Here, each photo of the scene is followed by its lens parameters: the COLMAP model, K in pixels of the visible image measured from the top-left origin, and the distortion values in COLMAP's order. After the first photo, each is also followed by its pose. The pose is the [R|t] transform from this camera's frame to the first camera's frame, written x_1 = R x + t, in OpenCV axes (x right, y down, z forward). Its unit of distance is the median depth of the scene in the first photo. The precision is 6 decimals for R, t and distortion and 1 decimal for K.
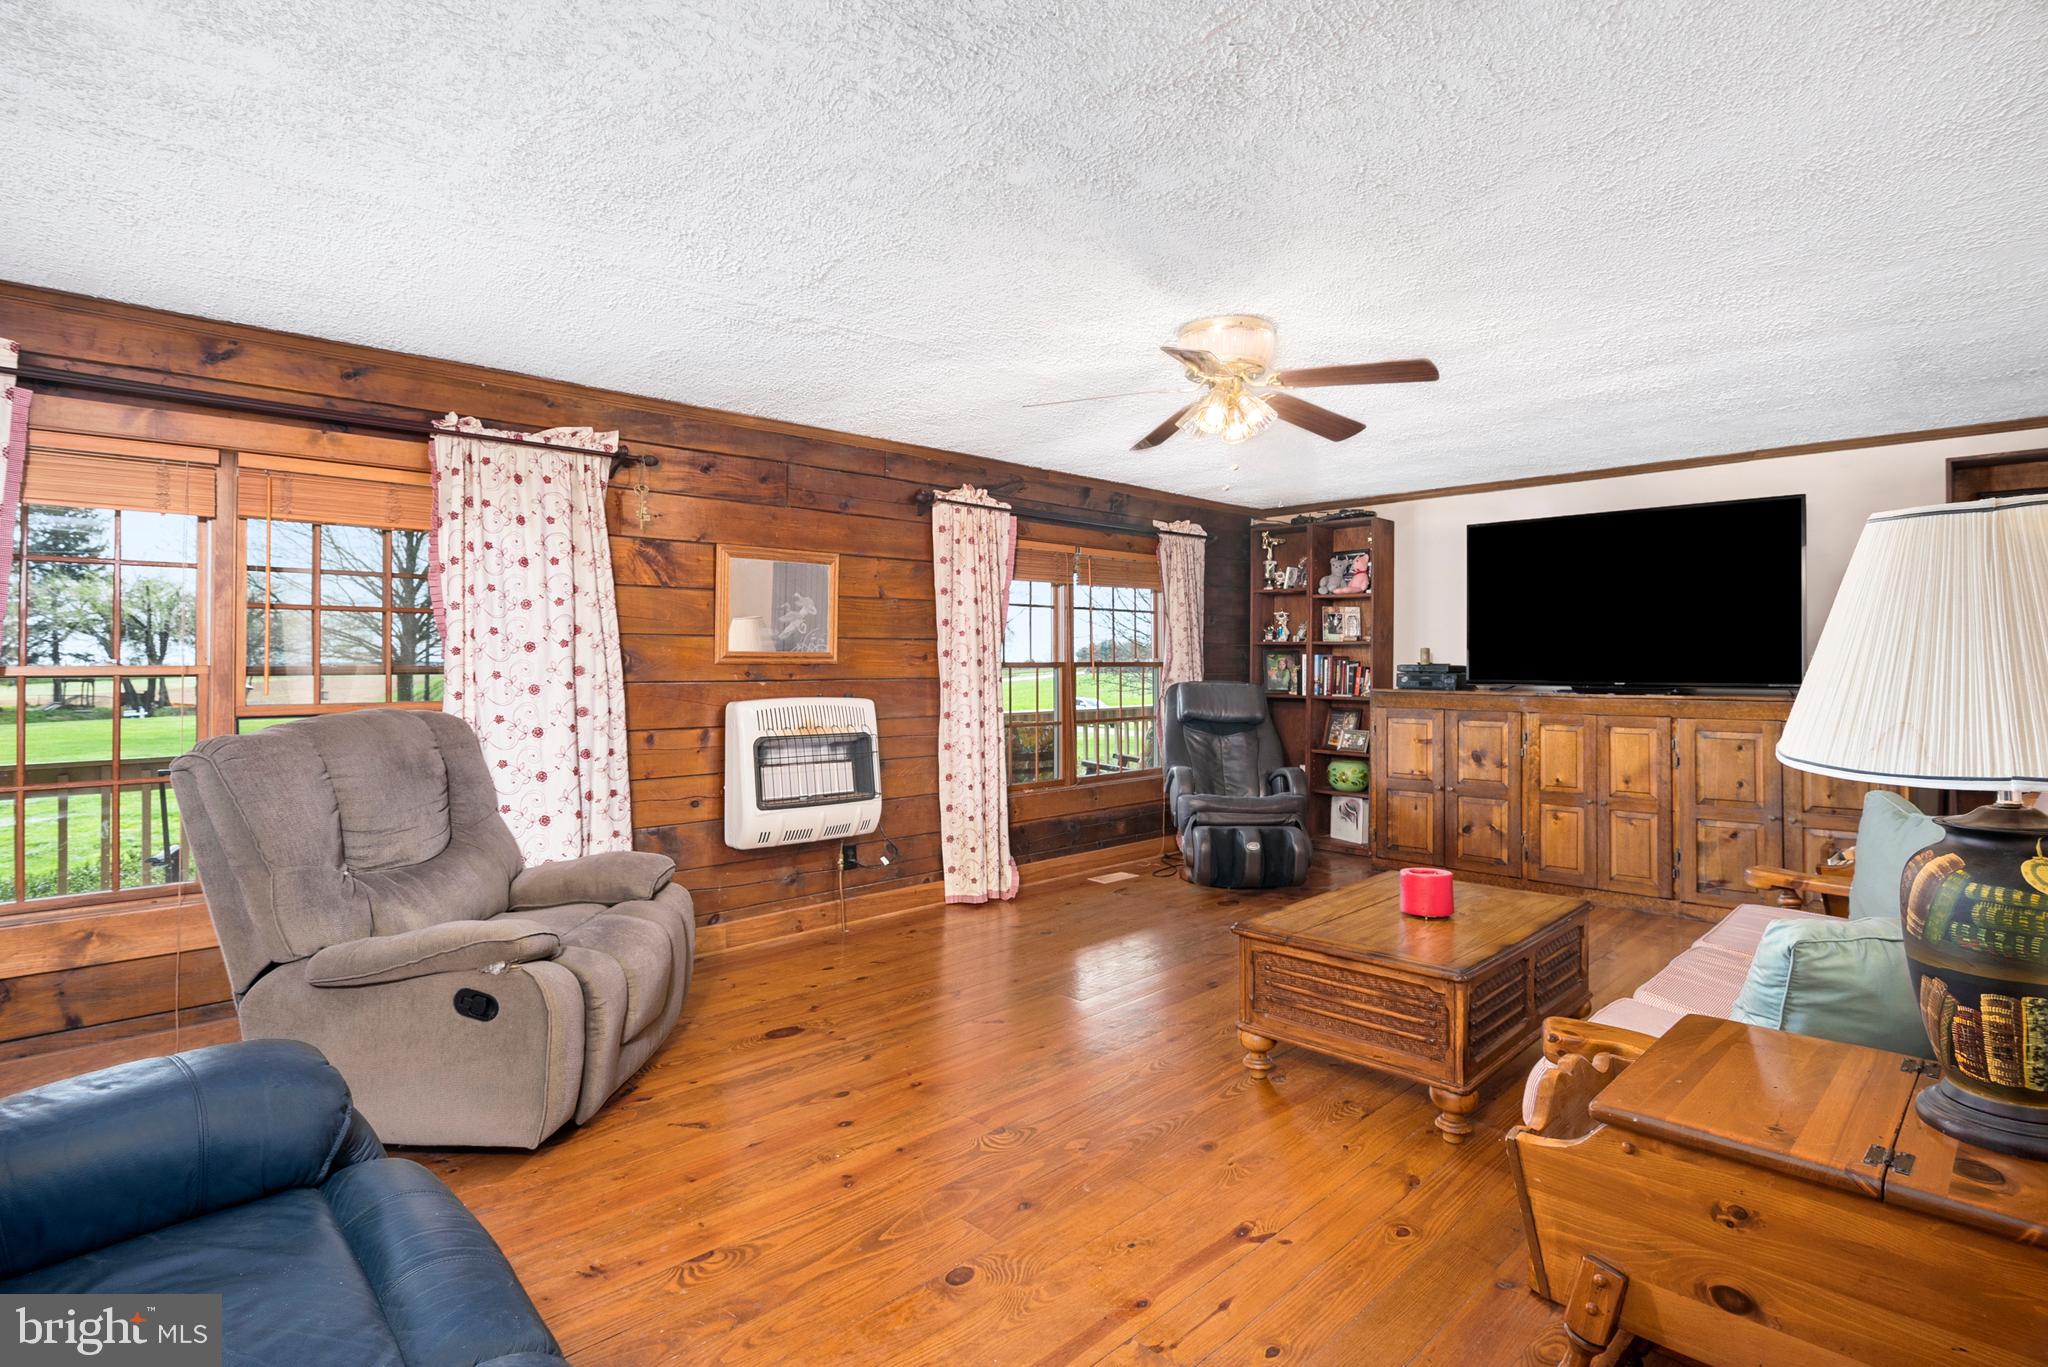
lens RADIAL K [[1012.0, 0, 1005.2], [0, 1012.0, 654.8], [0, 0, 1]] dist [-0.026703, -0.000301]
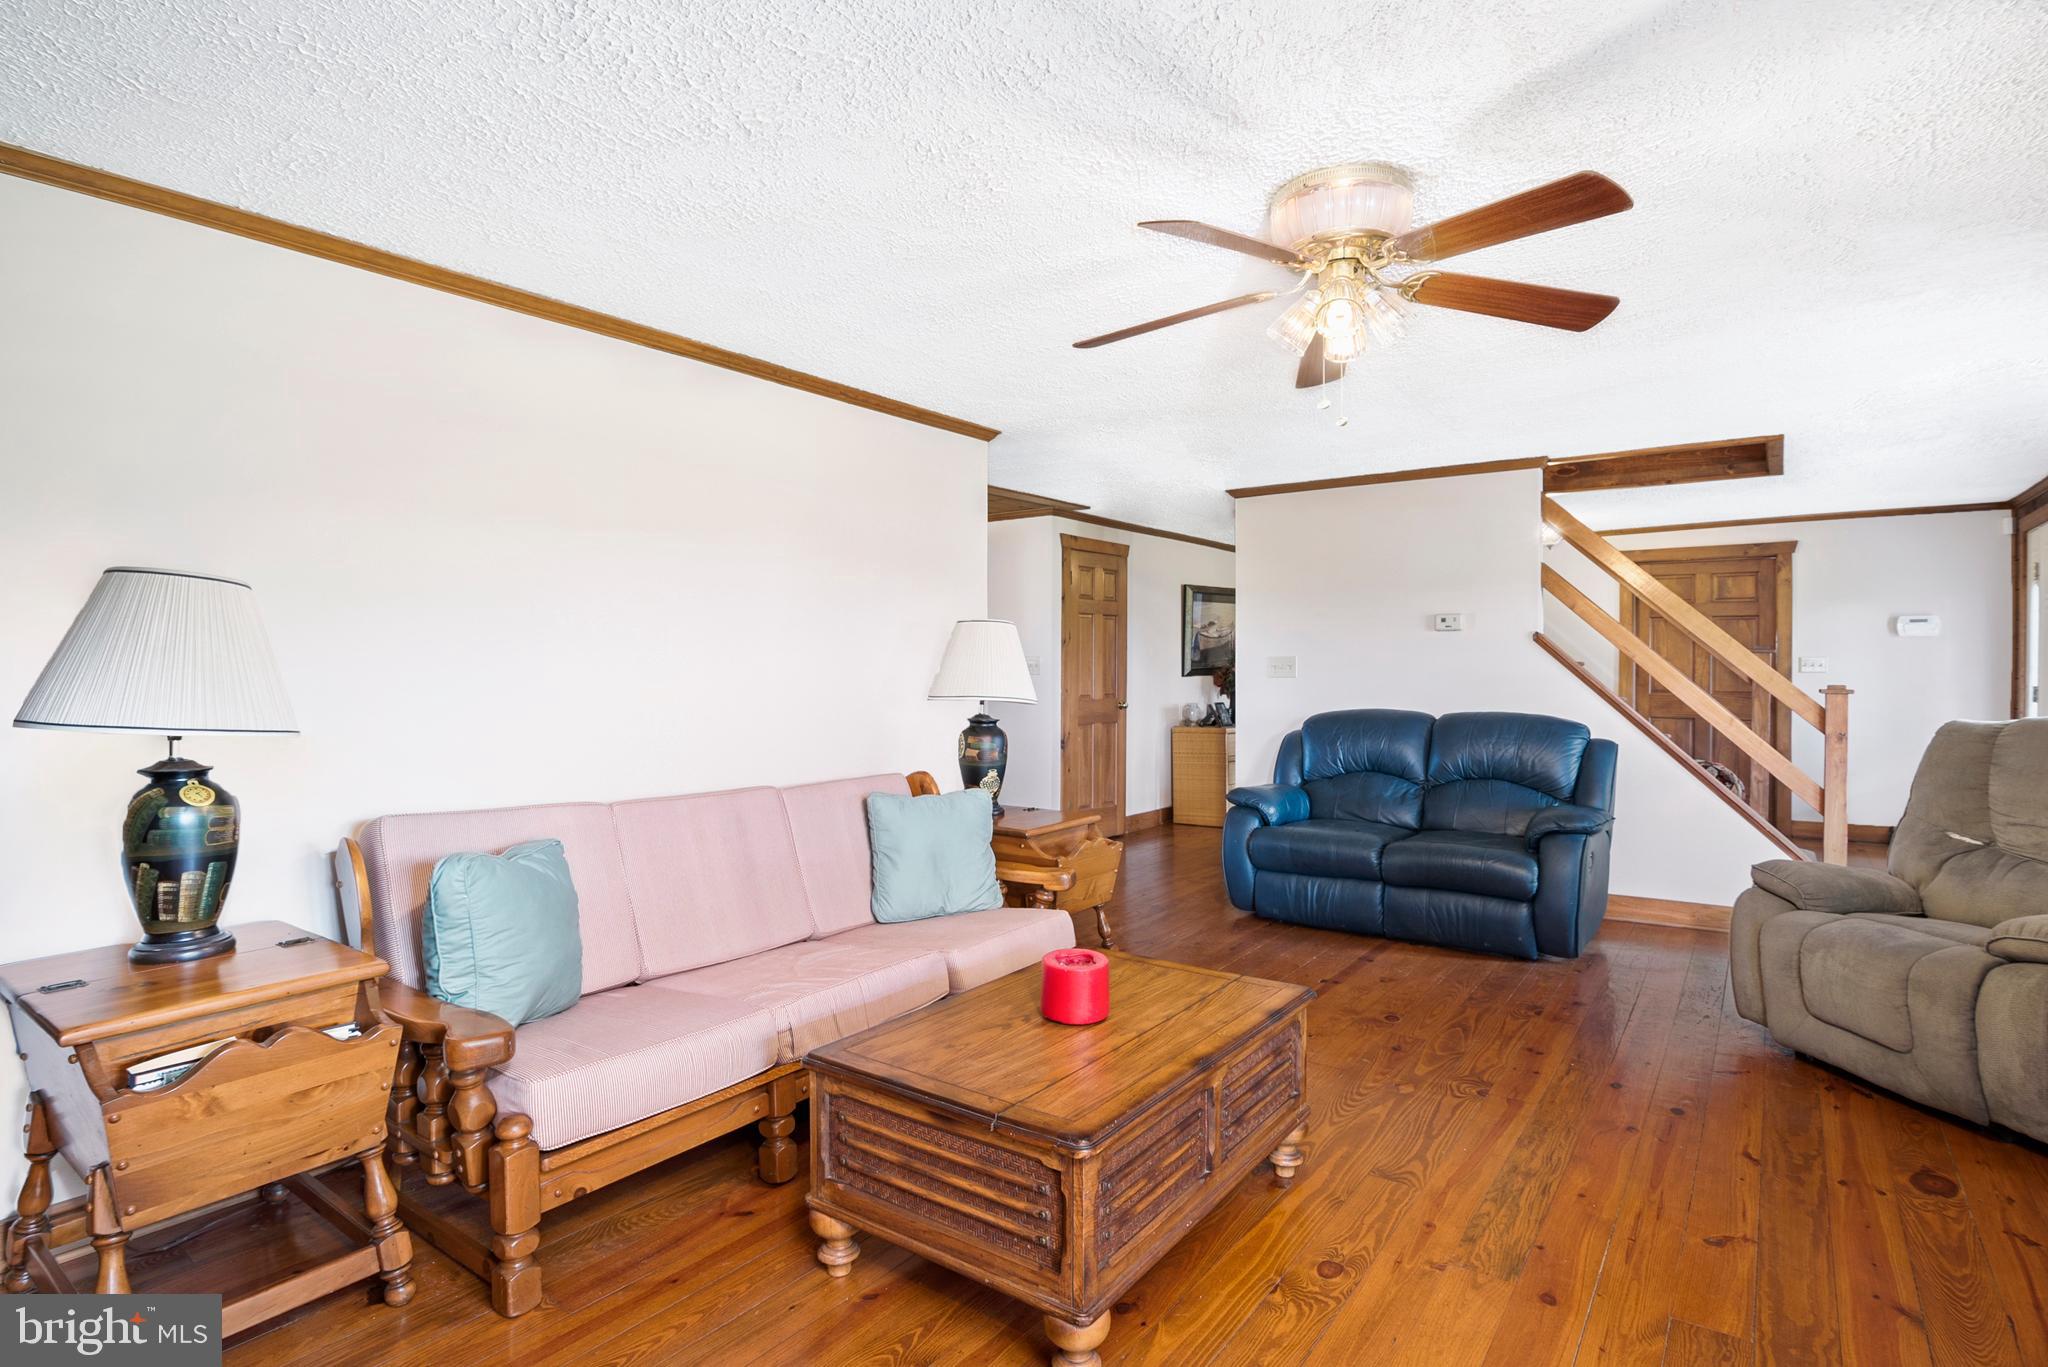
lens RADIAL K [[1012.0, 0, 999.1], [0, 1012.0, 676.7], [0, 0, 1]] dist [-0.026703, -0.000301]
pose [[-0.987810, 0.005961, -0.155551, 0.388490], [0.005776, 0.999982, 0.001642, 0.005486], [0.155558, 0.000724, -0.987826, 1.129280]]
